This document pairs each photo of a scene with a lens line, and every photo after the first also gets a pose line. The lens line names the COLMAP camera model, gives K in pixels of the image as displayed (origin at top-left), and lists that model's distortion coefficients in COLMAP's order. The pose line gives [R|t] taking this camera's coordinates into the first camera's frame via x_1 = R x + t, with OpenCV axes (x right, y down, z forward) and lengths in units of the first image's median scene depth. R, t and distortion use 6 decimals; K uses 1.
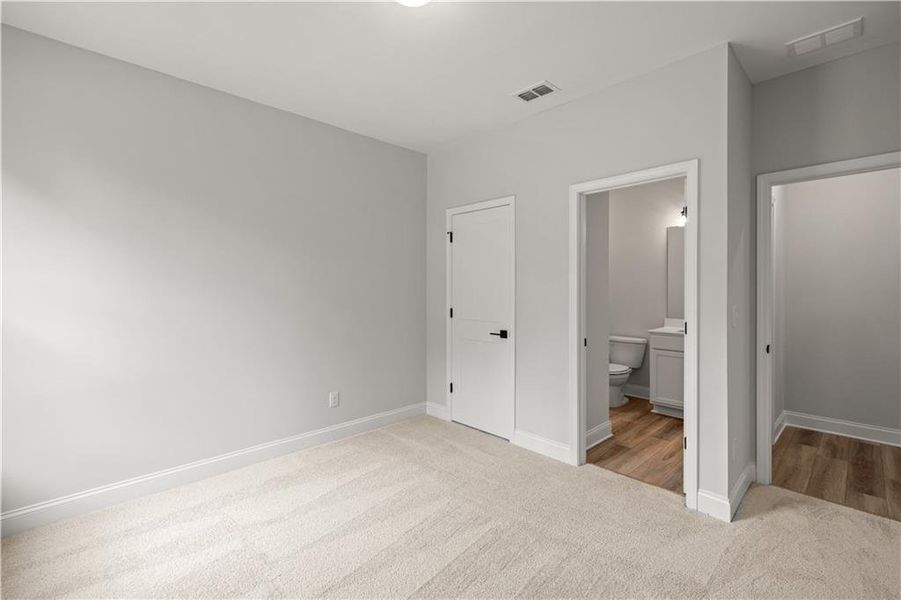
lens RADIAL K [[403.3, 0, 451.1], [0, 403.3, 293.3], [0, 0, 1]] dist [0.000169, 0.000436]
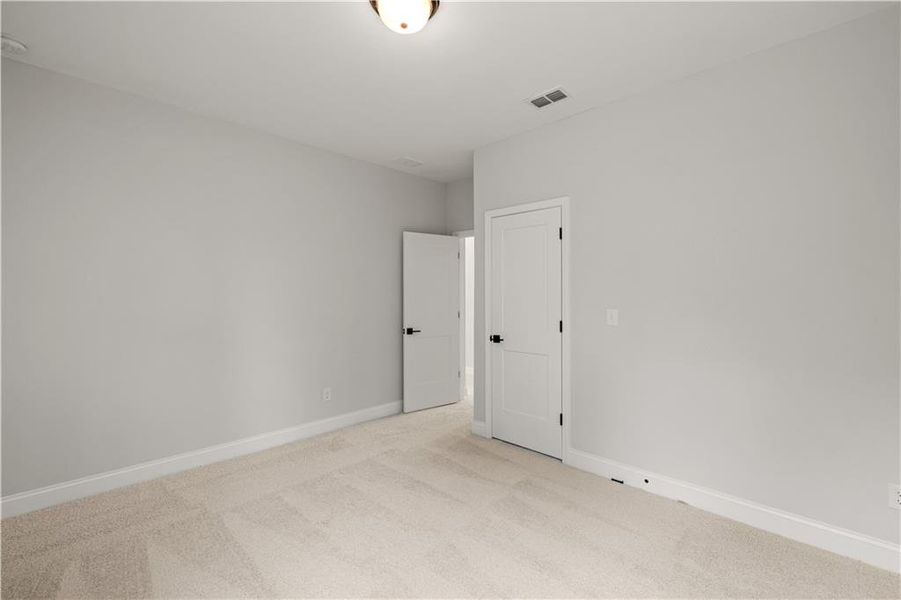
lens RADIAL K [[353.3, 0, 413.0], [0, 353.3, 297.6], [0, 0, 1]] dist [-0.001279, -0.000147]
pose [[0.999691, -0.004666, 0.024410, -0.218233], [0.004691, 0.999989, -0.000943, -0.009473], [-0.024405, 0.001057, 0.999702, 0.198837]]
